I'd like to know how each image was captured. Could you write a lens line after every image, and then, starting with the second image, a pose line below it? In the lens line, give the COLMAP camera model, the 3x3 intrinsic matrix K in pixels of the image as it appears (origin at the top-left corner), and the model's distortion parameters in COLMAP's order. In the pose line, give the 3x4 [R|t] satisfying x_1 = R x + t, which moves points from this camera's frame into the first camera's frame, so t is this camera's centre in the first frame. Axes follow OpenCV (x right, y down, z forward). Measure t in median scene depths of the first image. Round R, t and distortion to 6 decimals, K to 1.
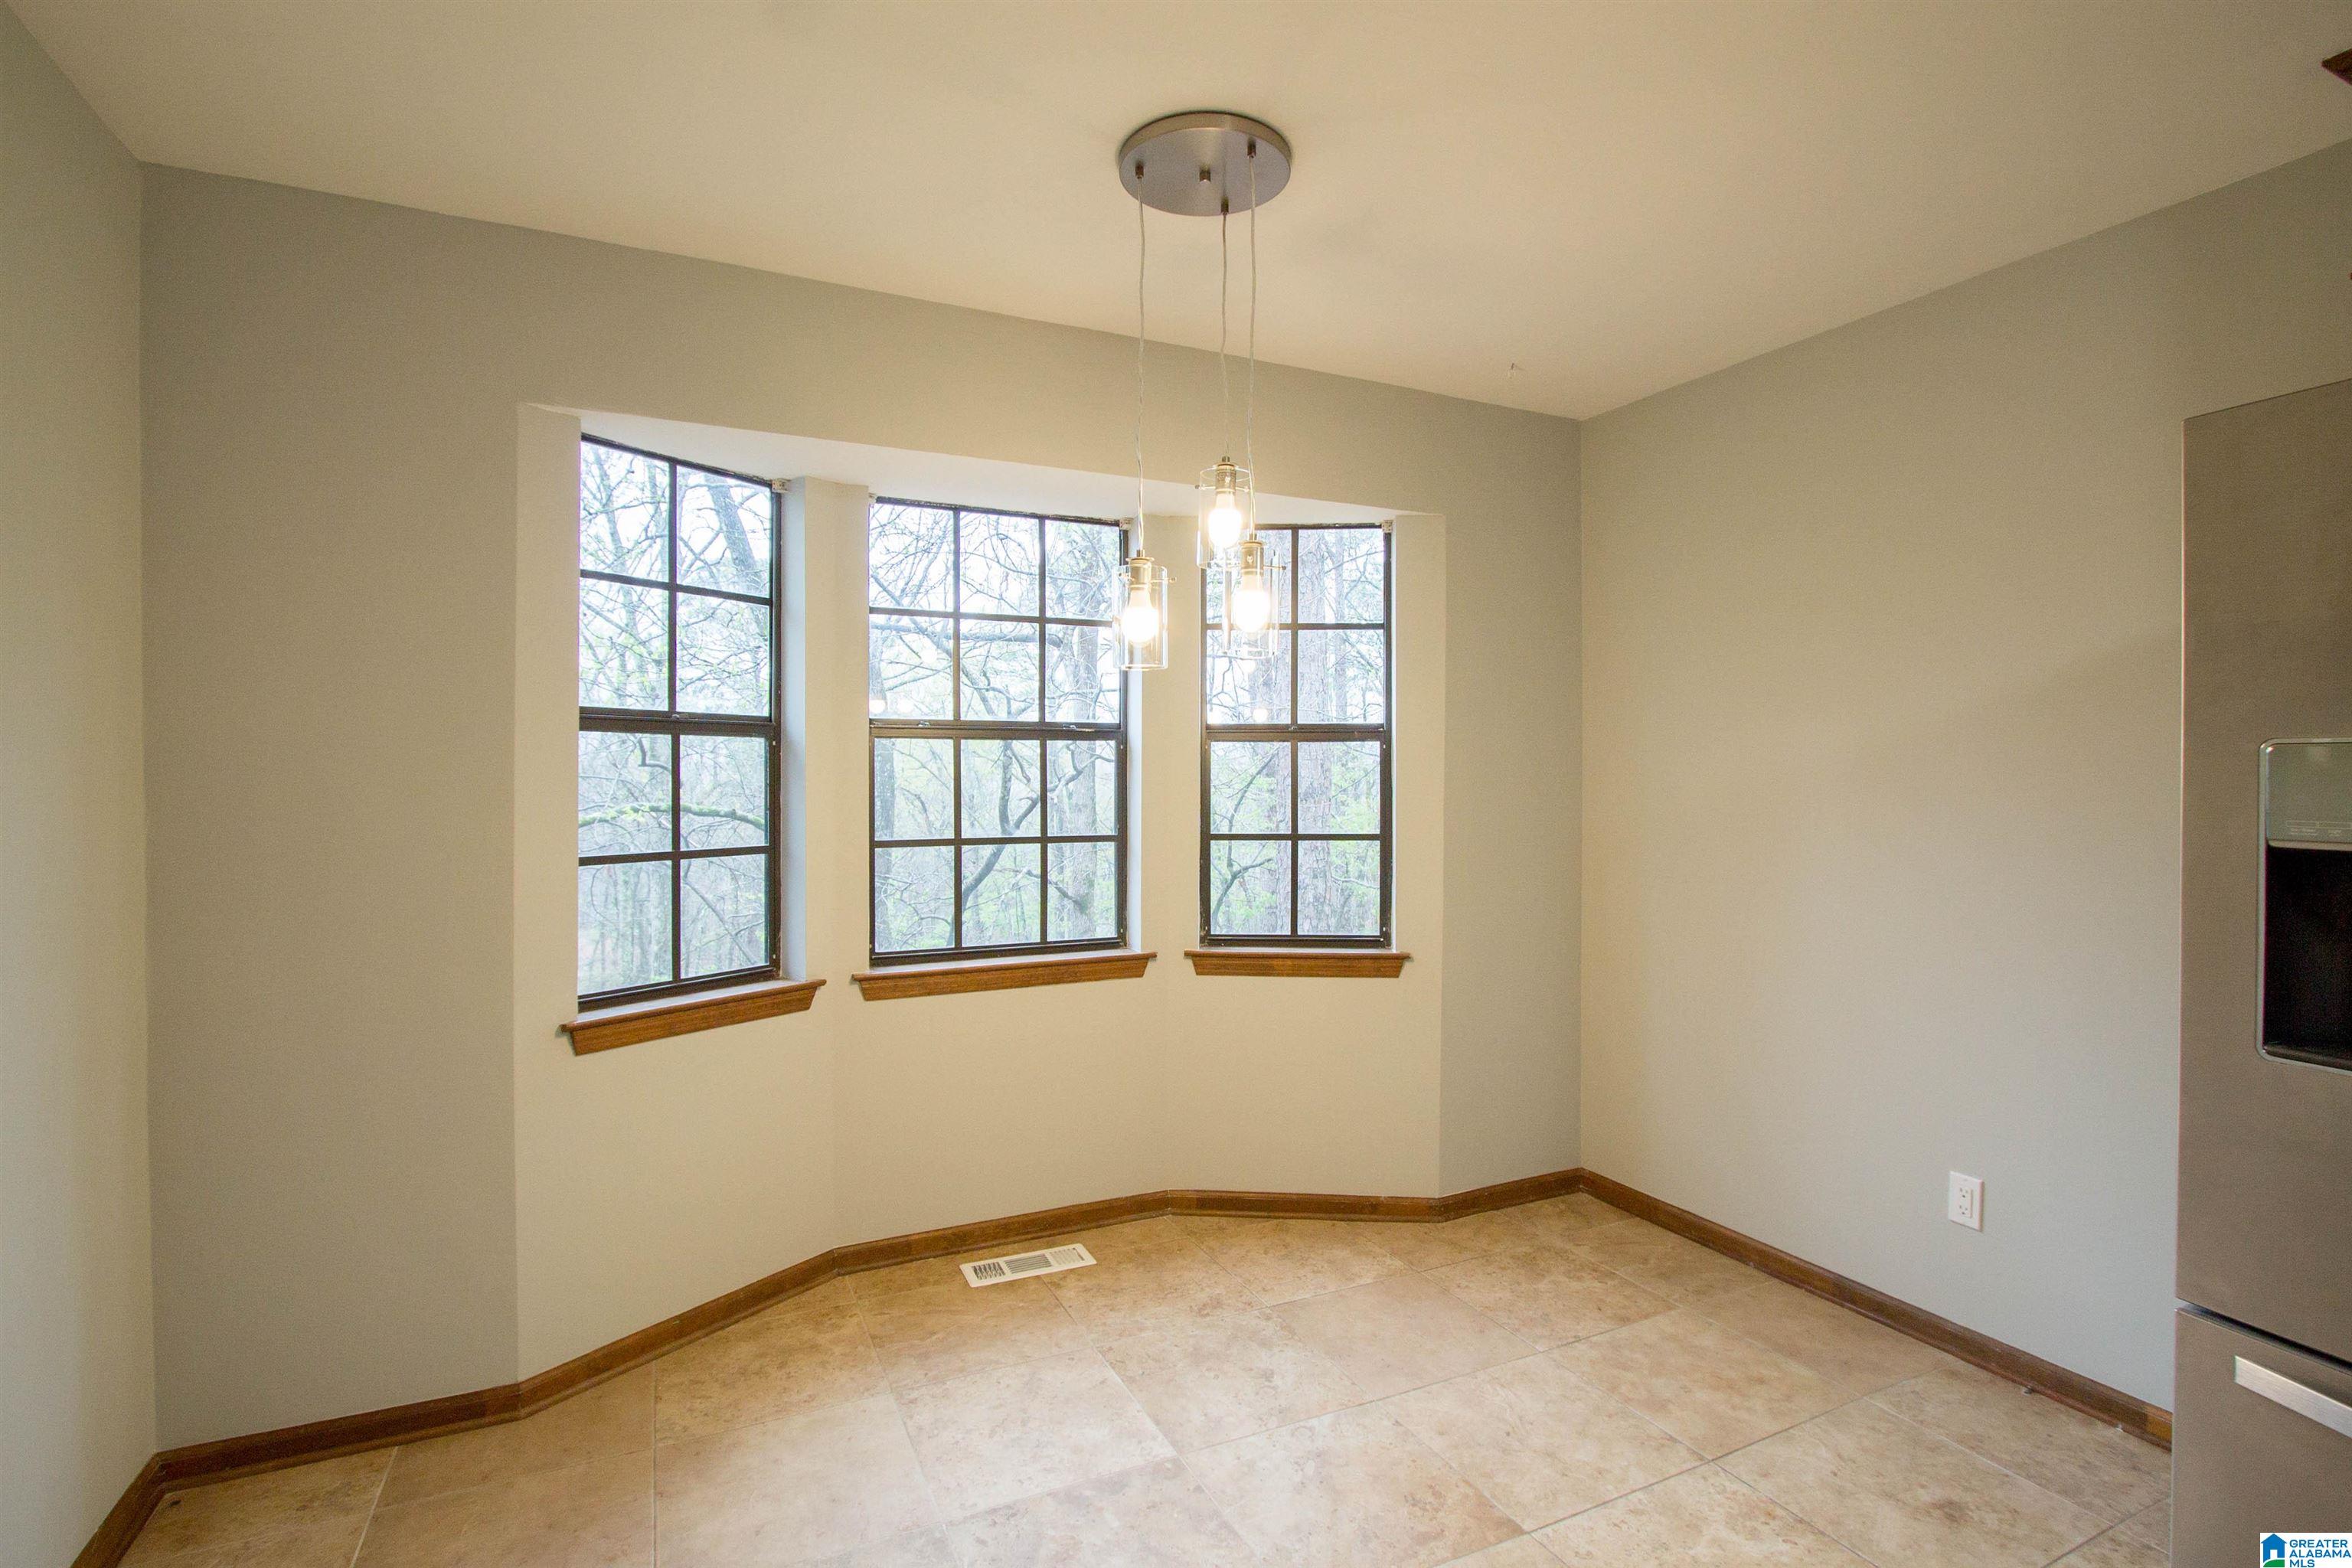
lens RADIAL K [[1094.9, 0, 1187.2], [0, 1094.9, 779.6], [0, 0, 1]] dist [-0.021406, 0.004882]
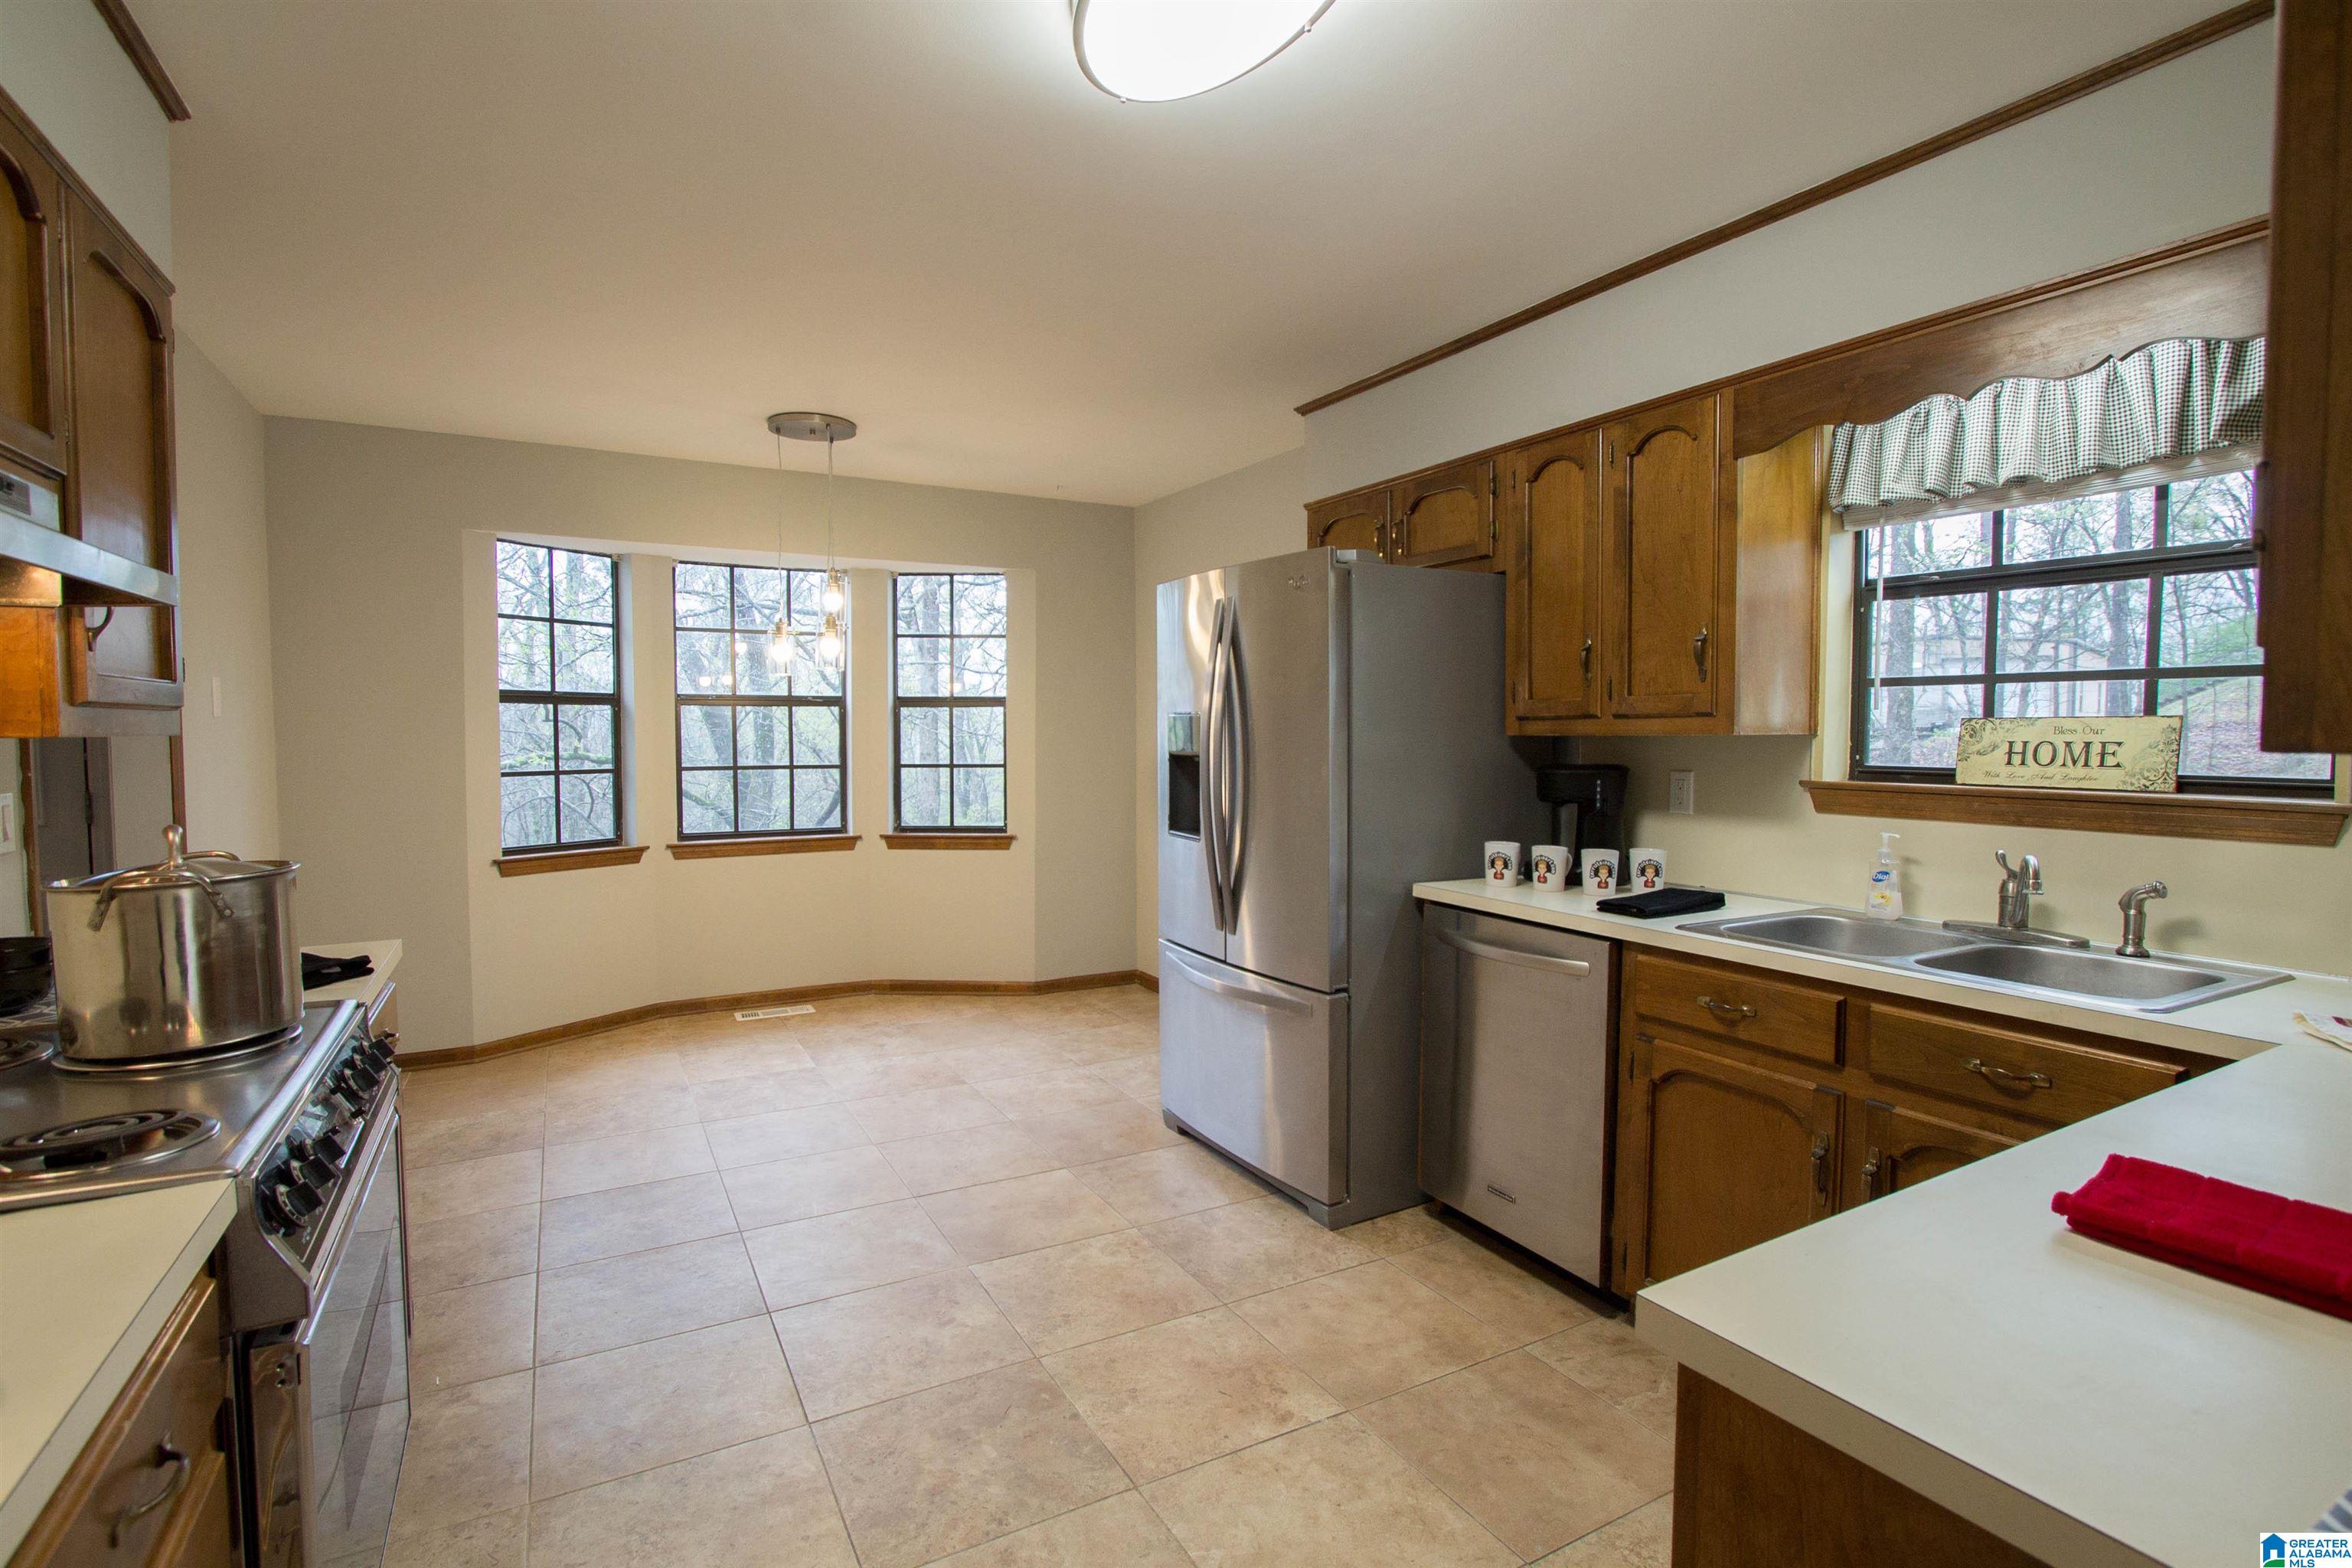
lens RADIAL K [[1094.9, 0, 1187.2], [0, 1094.9, 779.6], [0, 0, 1]] dist [-0.021406, 0.004882]
pose [[0.998394, -0.002737, 0.056577, 0.419099], [0.000564, 0.999263, 0.038391, 0.012490], [-0.056641, -0.038298, 0.997660, -0.761030]]
